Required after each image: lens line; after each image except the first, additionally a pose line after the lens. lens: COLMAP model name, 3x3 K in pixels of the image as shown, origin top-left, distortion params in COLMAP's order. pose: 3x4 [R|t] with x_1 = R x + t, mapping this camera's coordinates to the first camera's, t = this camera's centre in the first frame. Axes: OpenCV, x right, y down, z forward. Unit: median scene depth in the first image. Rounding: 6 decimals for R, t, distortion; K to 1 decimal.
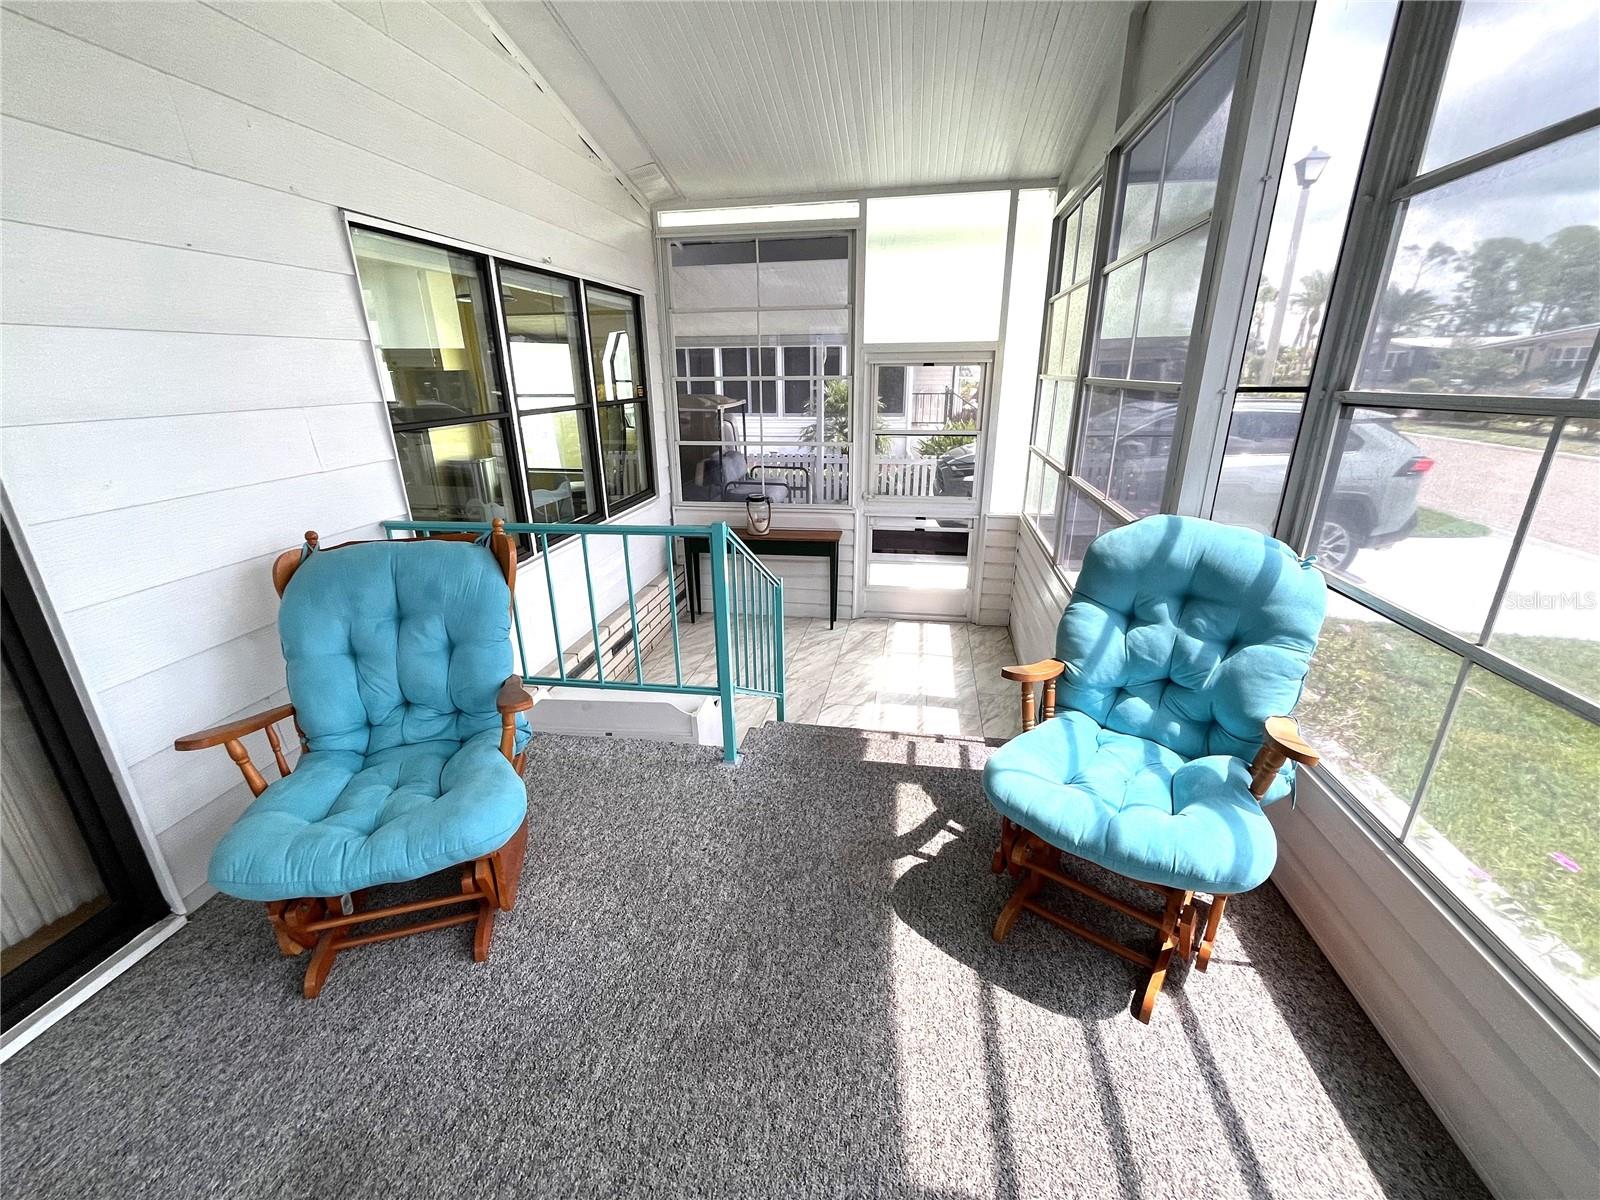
lens RADIAL K [[650.4, 0, 801.7], [0, 650.4, 601.9], [0, 0, 1]] dist [-0.004237, -0.000167]
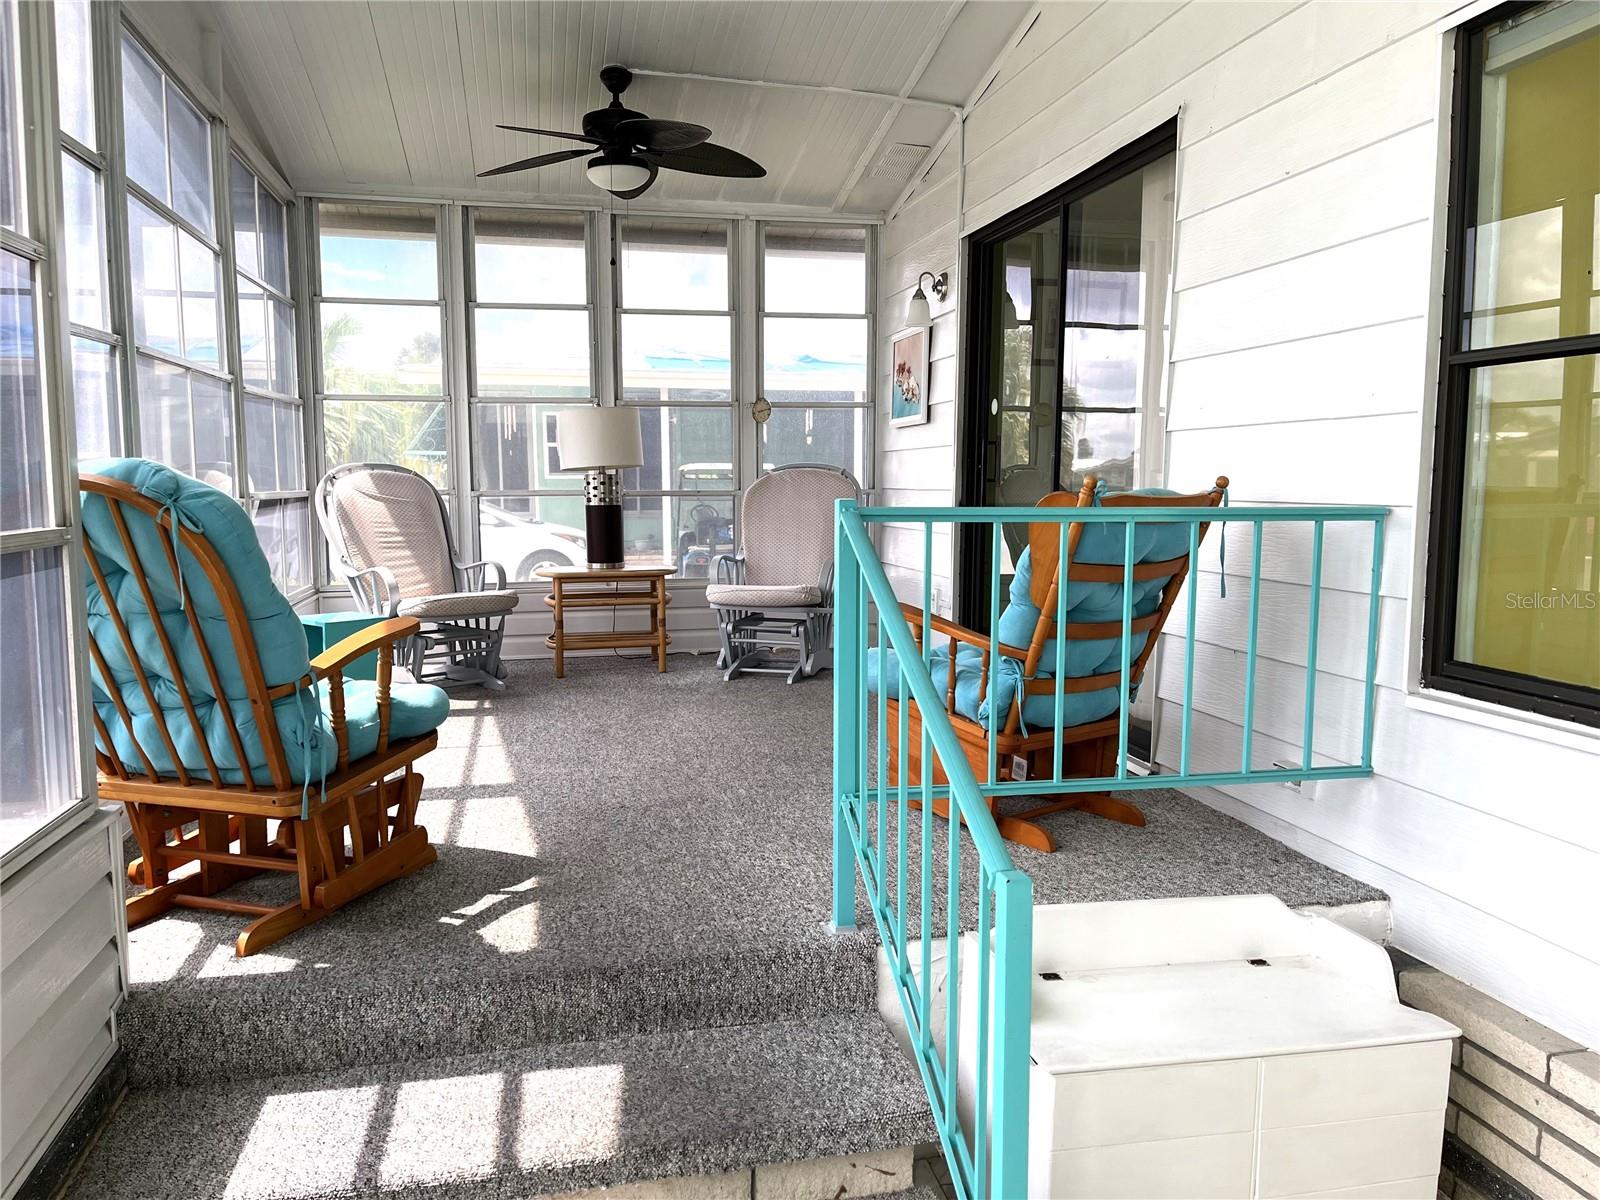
lens RADIAL K [[1191.4, 0, 801.6], [0, 1191.4, 640.5], [0, 0, 1]] dist [0.032592, -0.013399]
pose [[-0.930292, 0.052349, -0.363064, 0.358499], [-0.119826, 0.892098, 0.435663, -0.528678], [0.346695, 0.448799, -0.823640, 2.156715]]
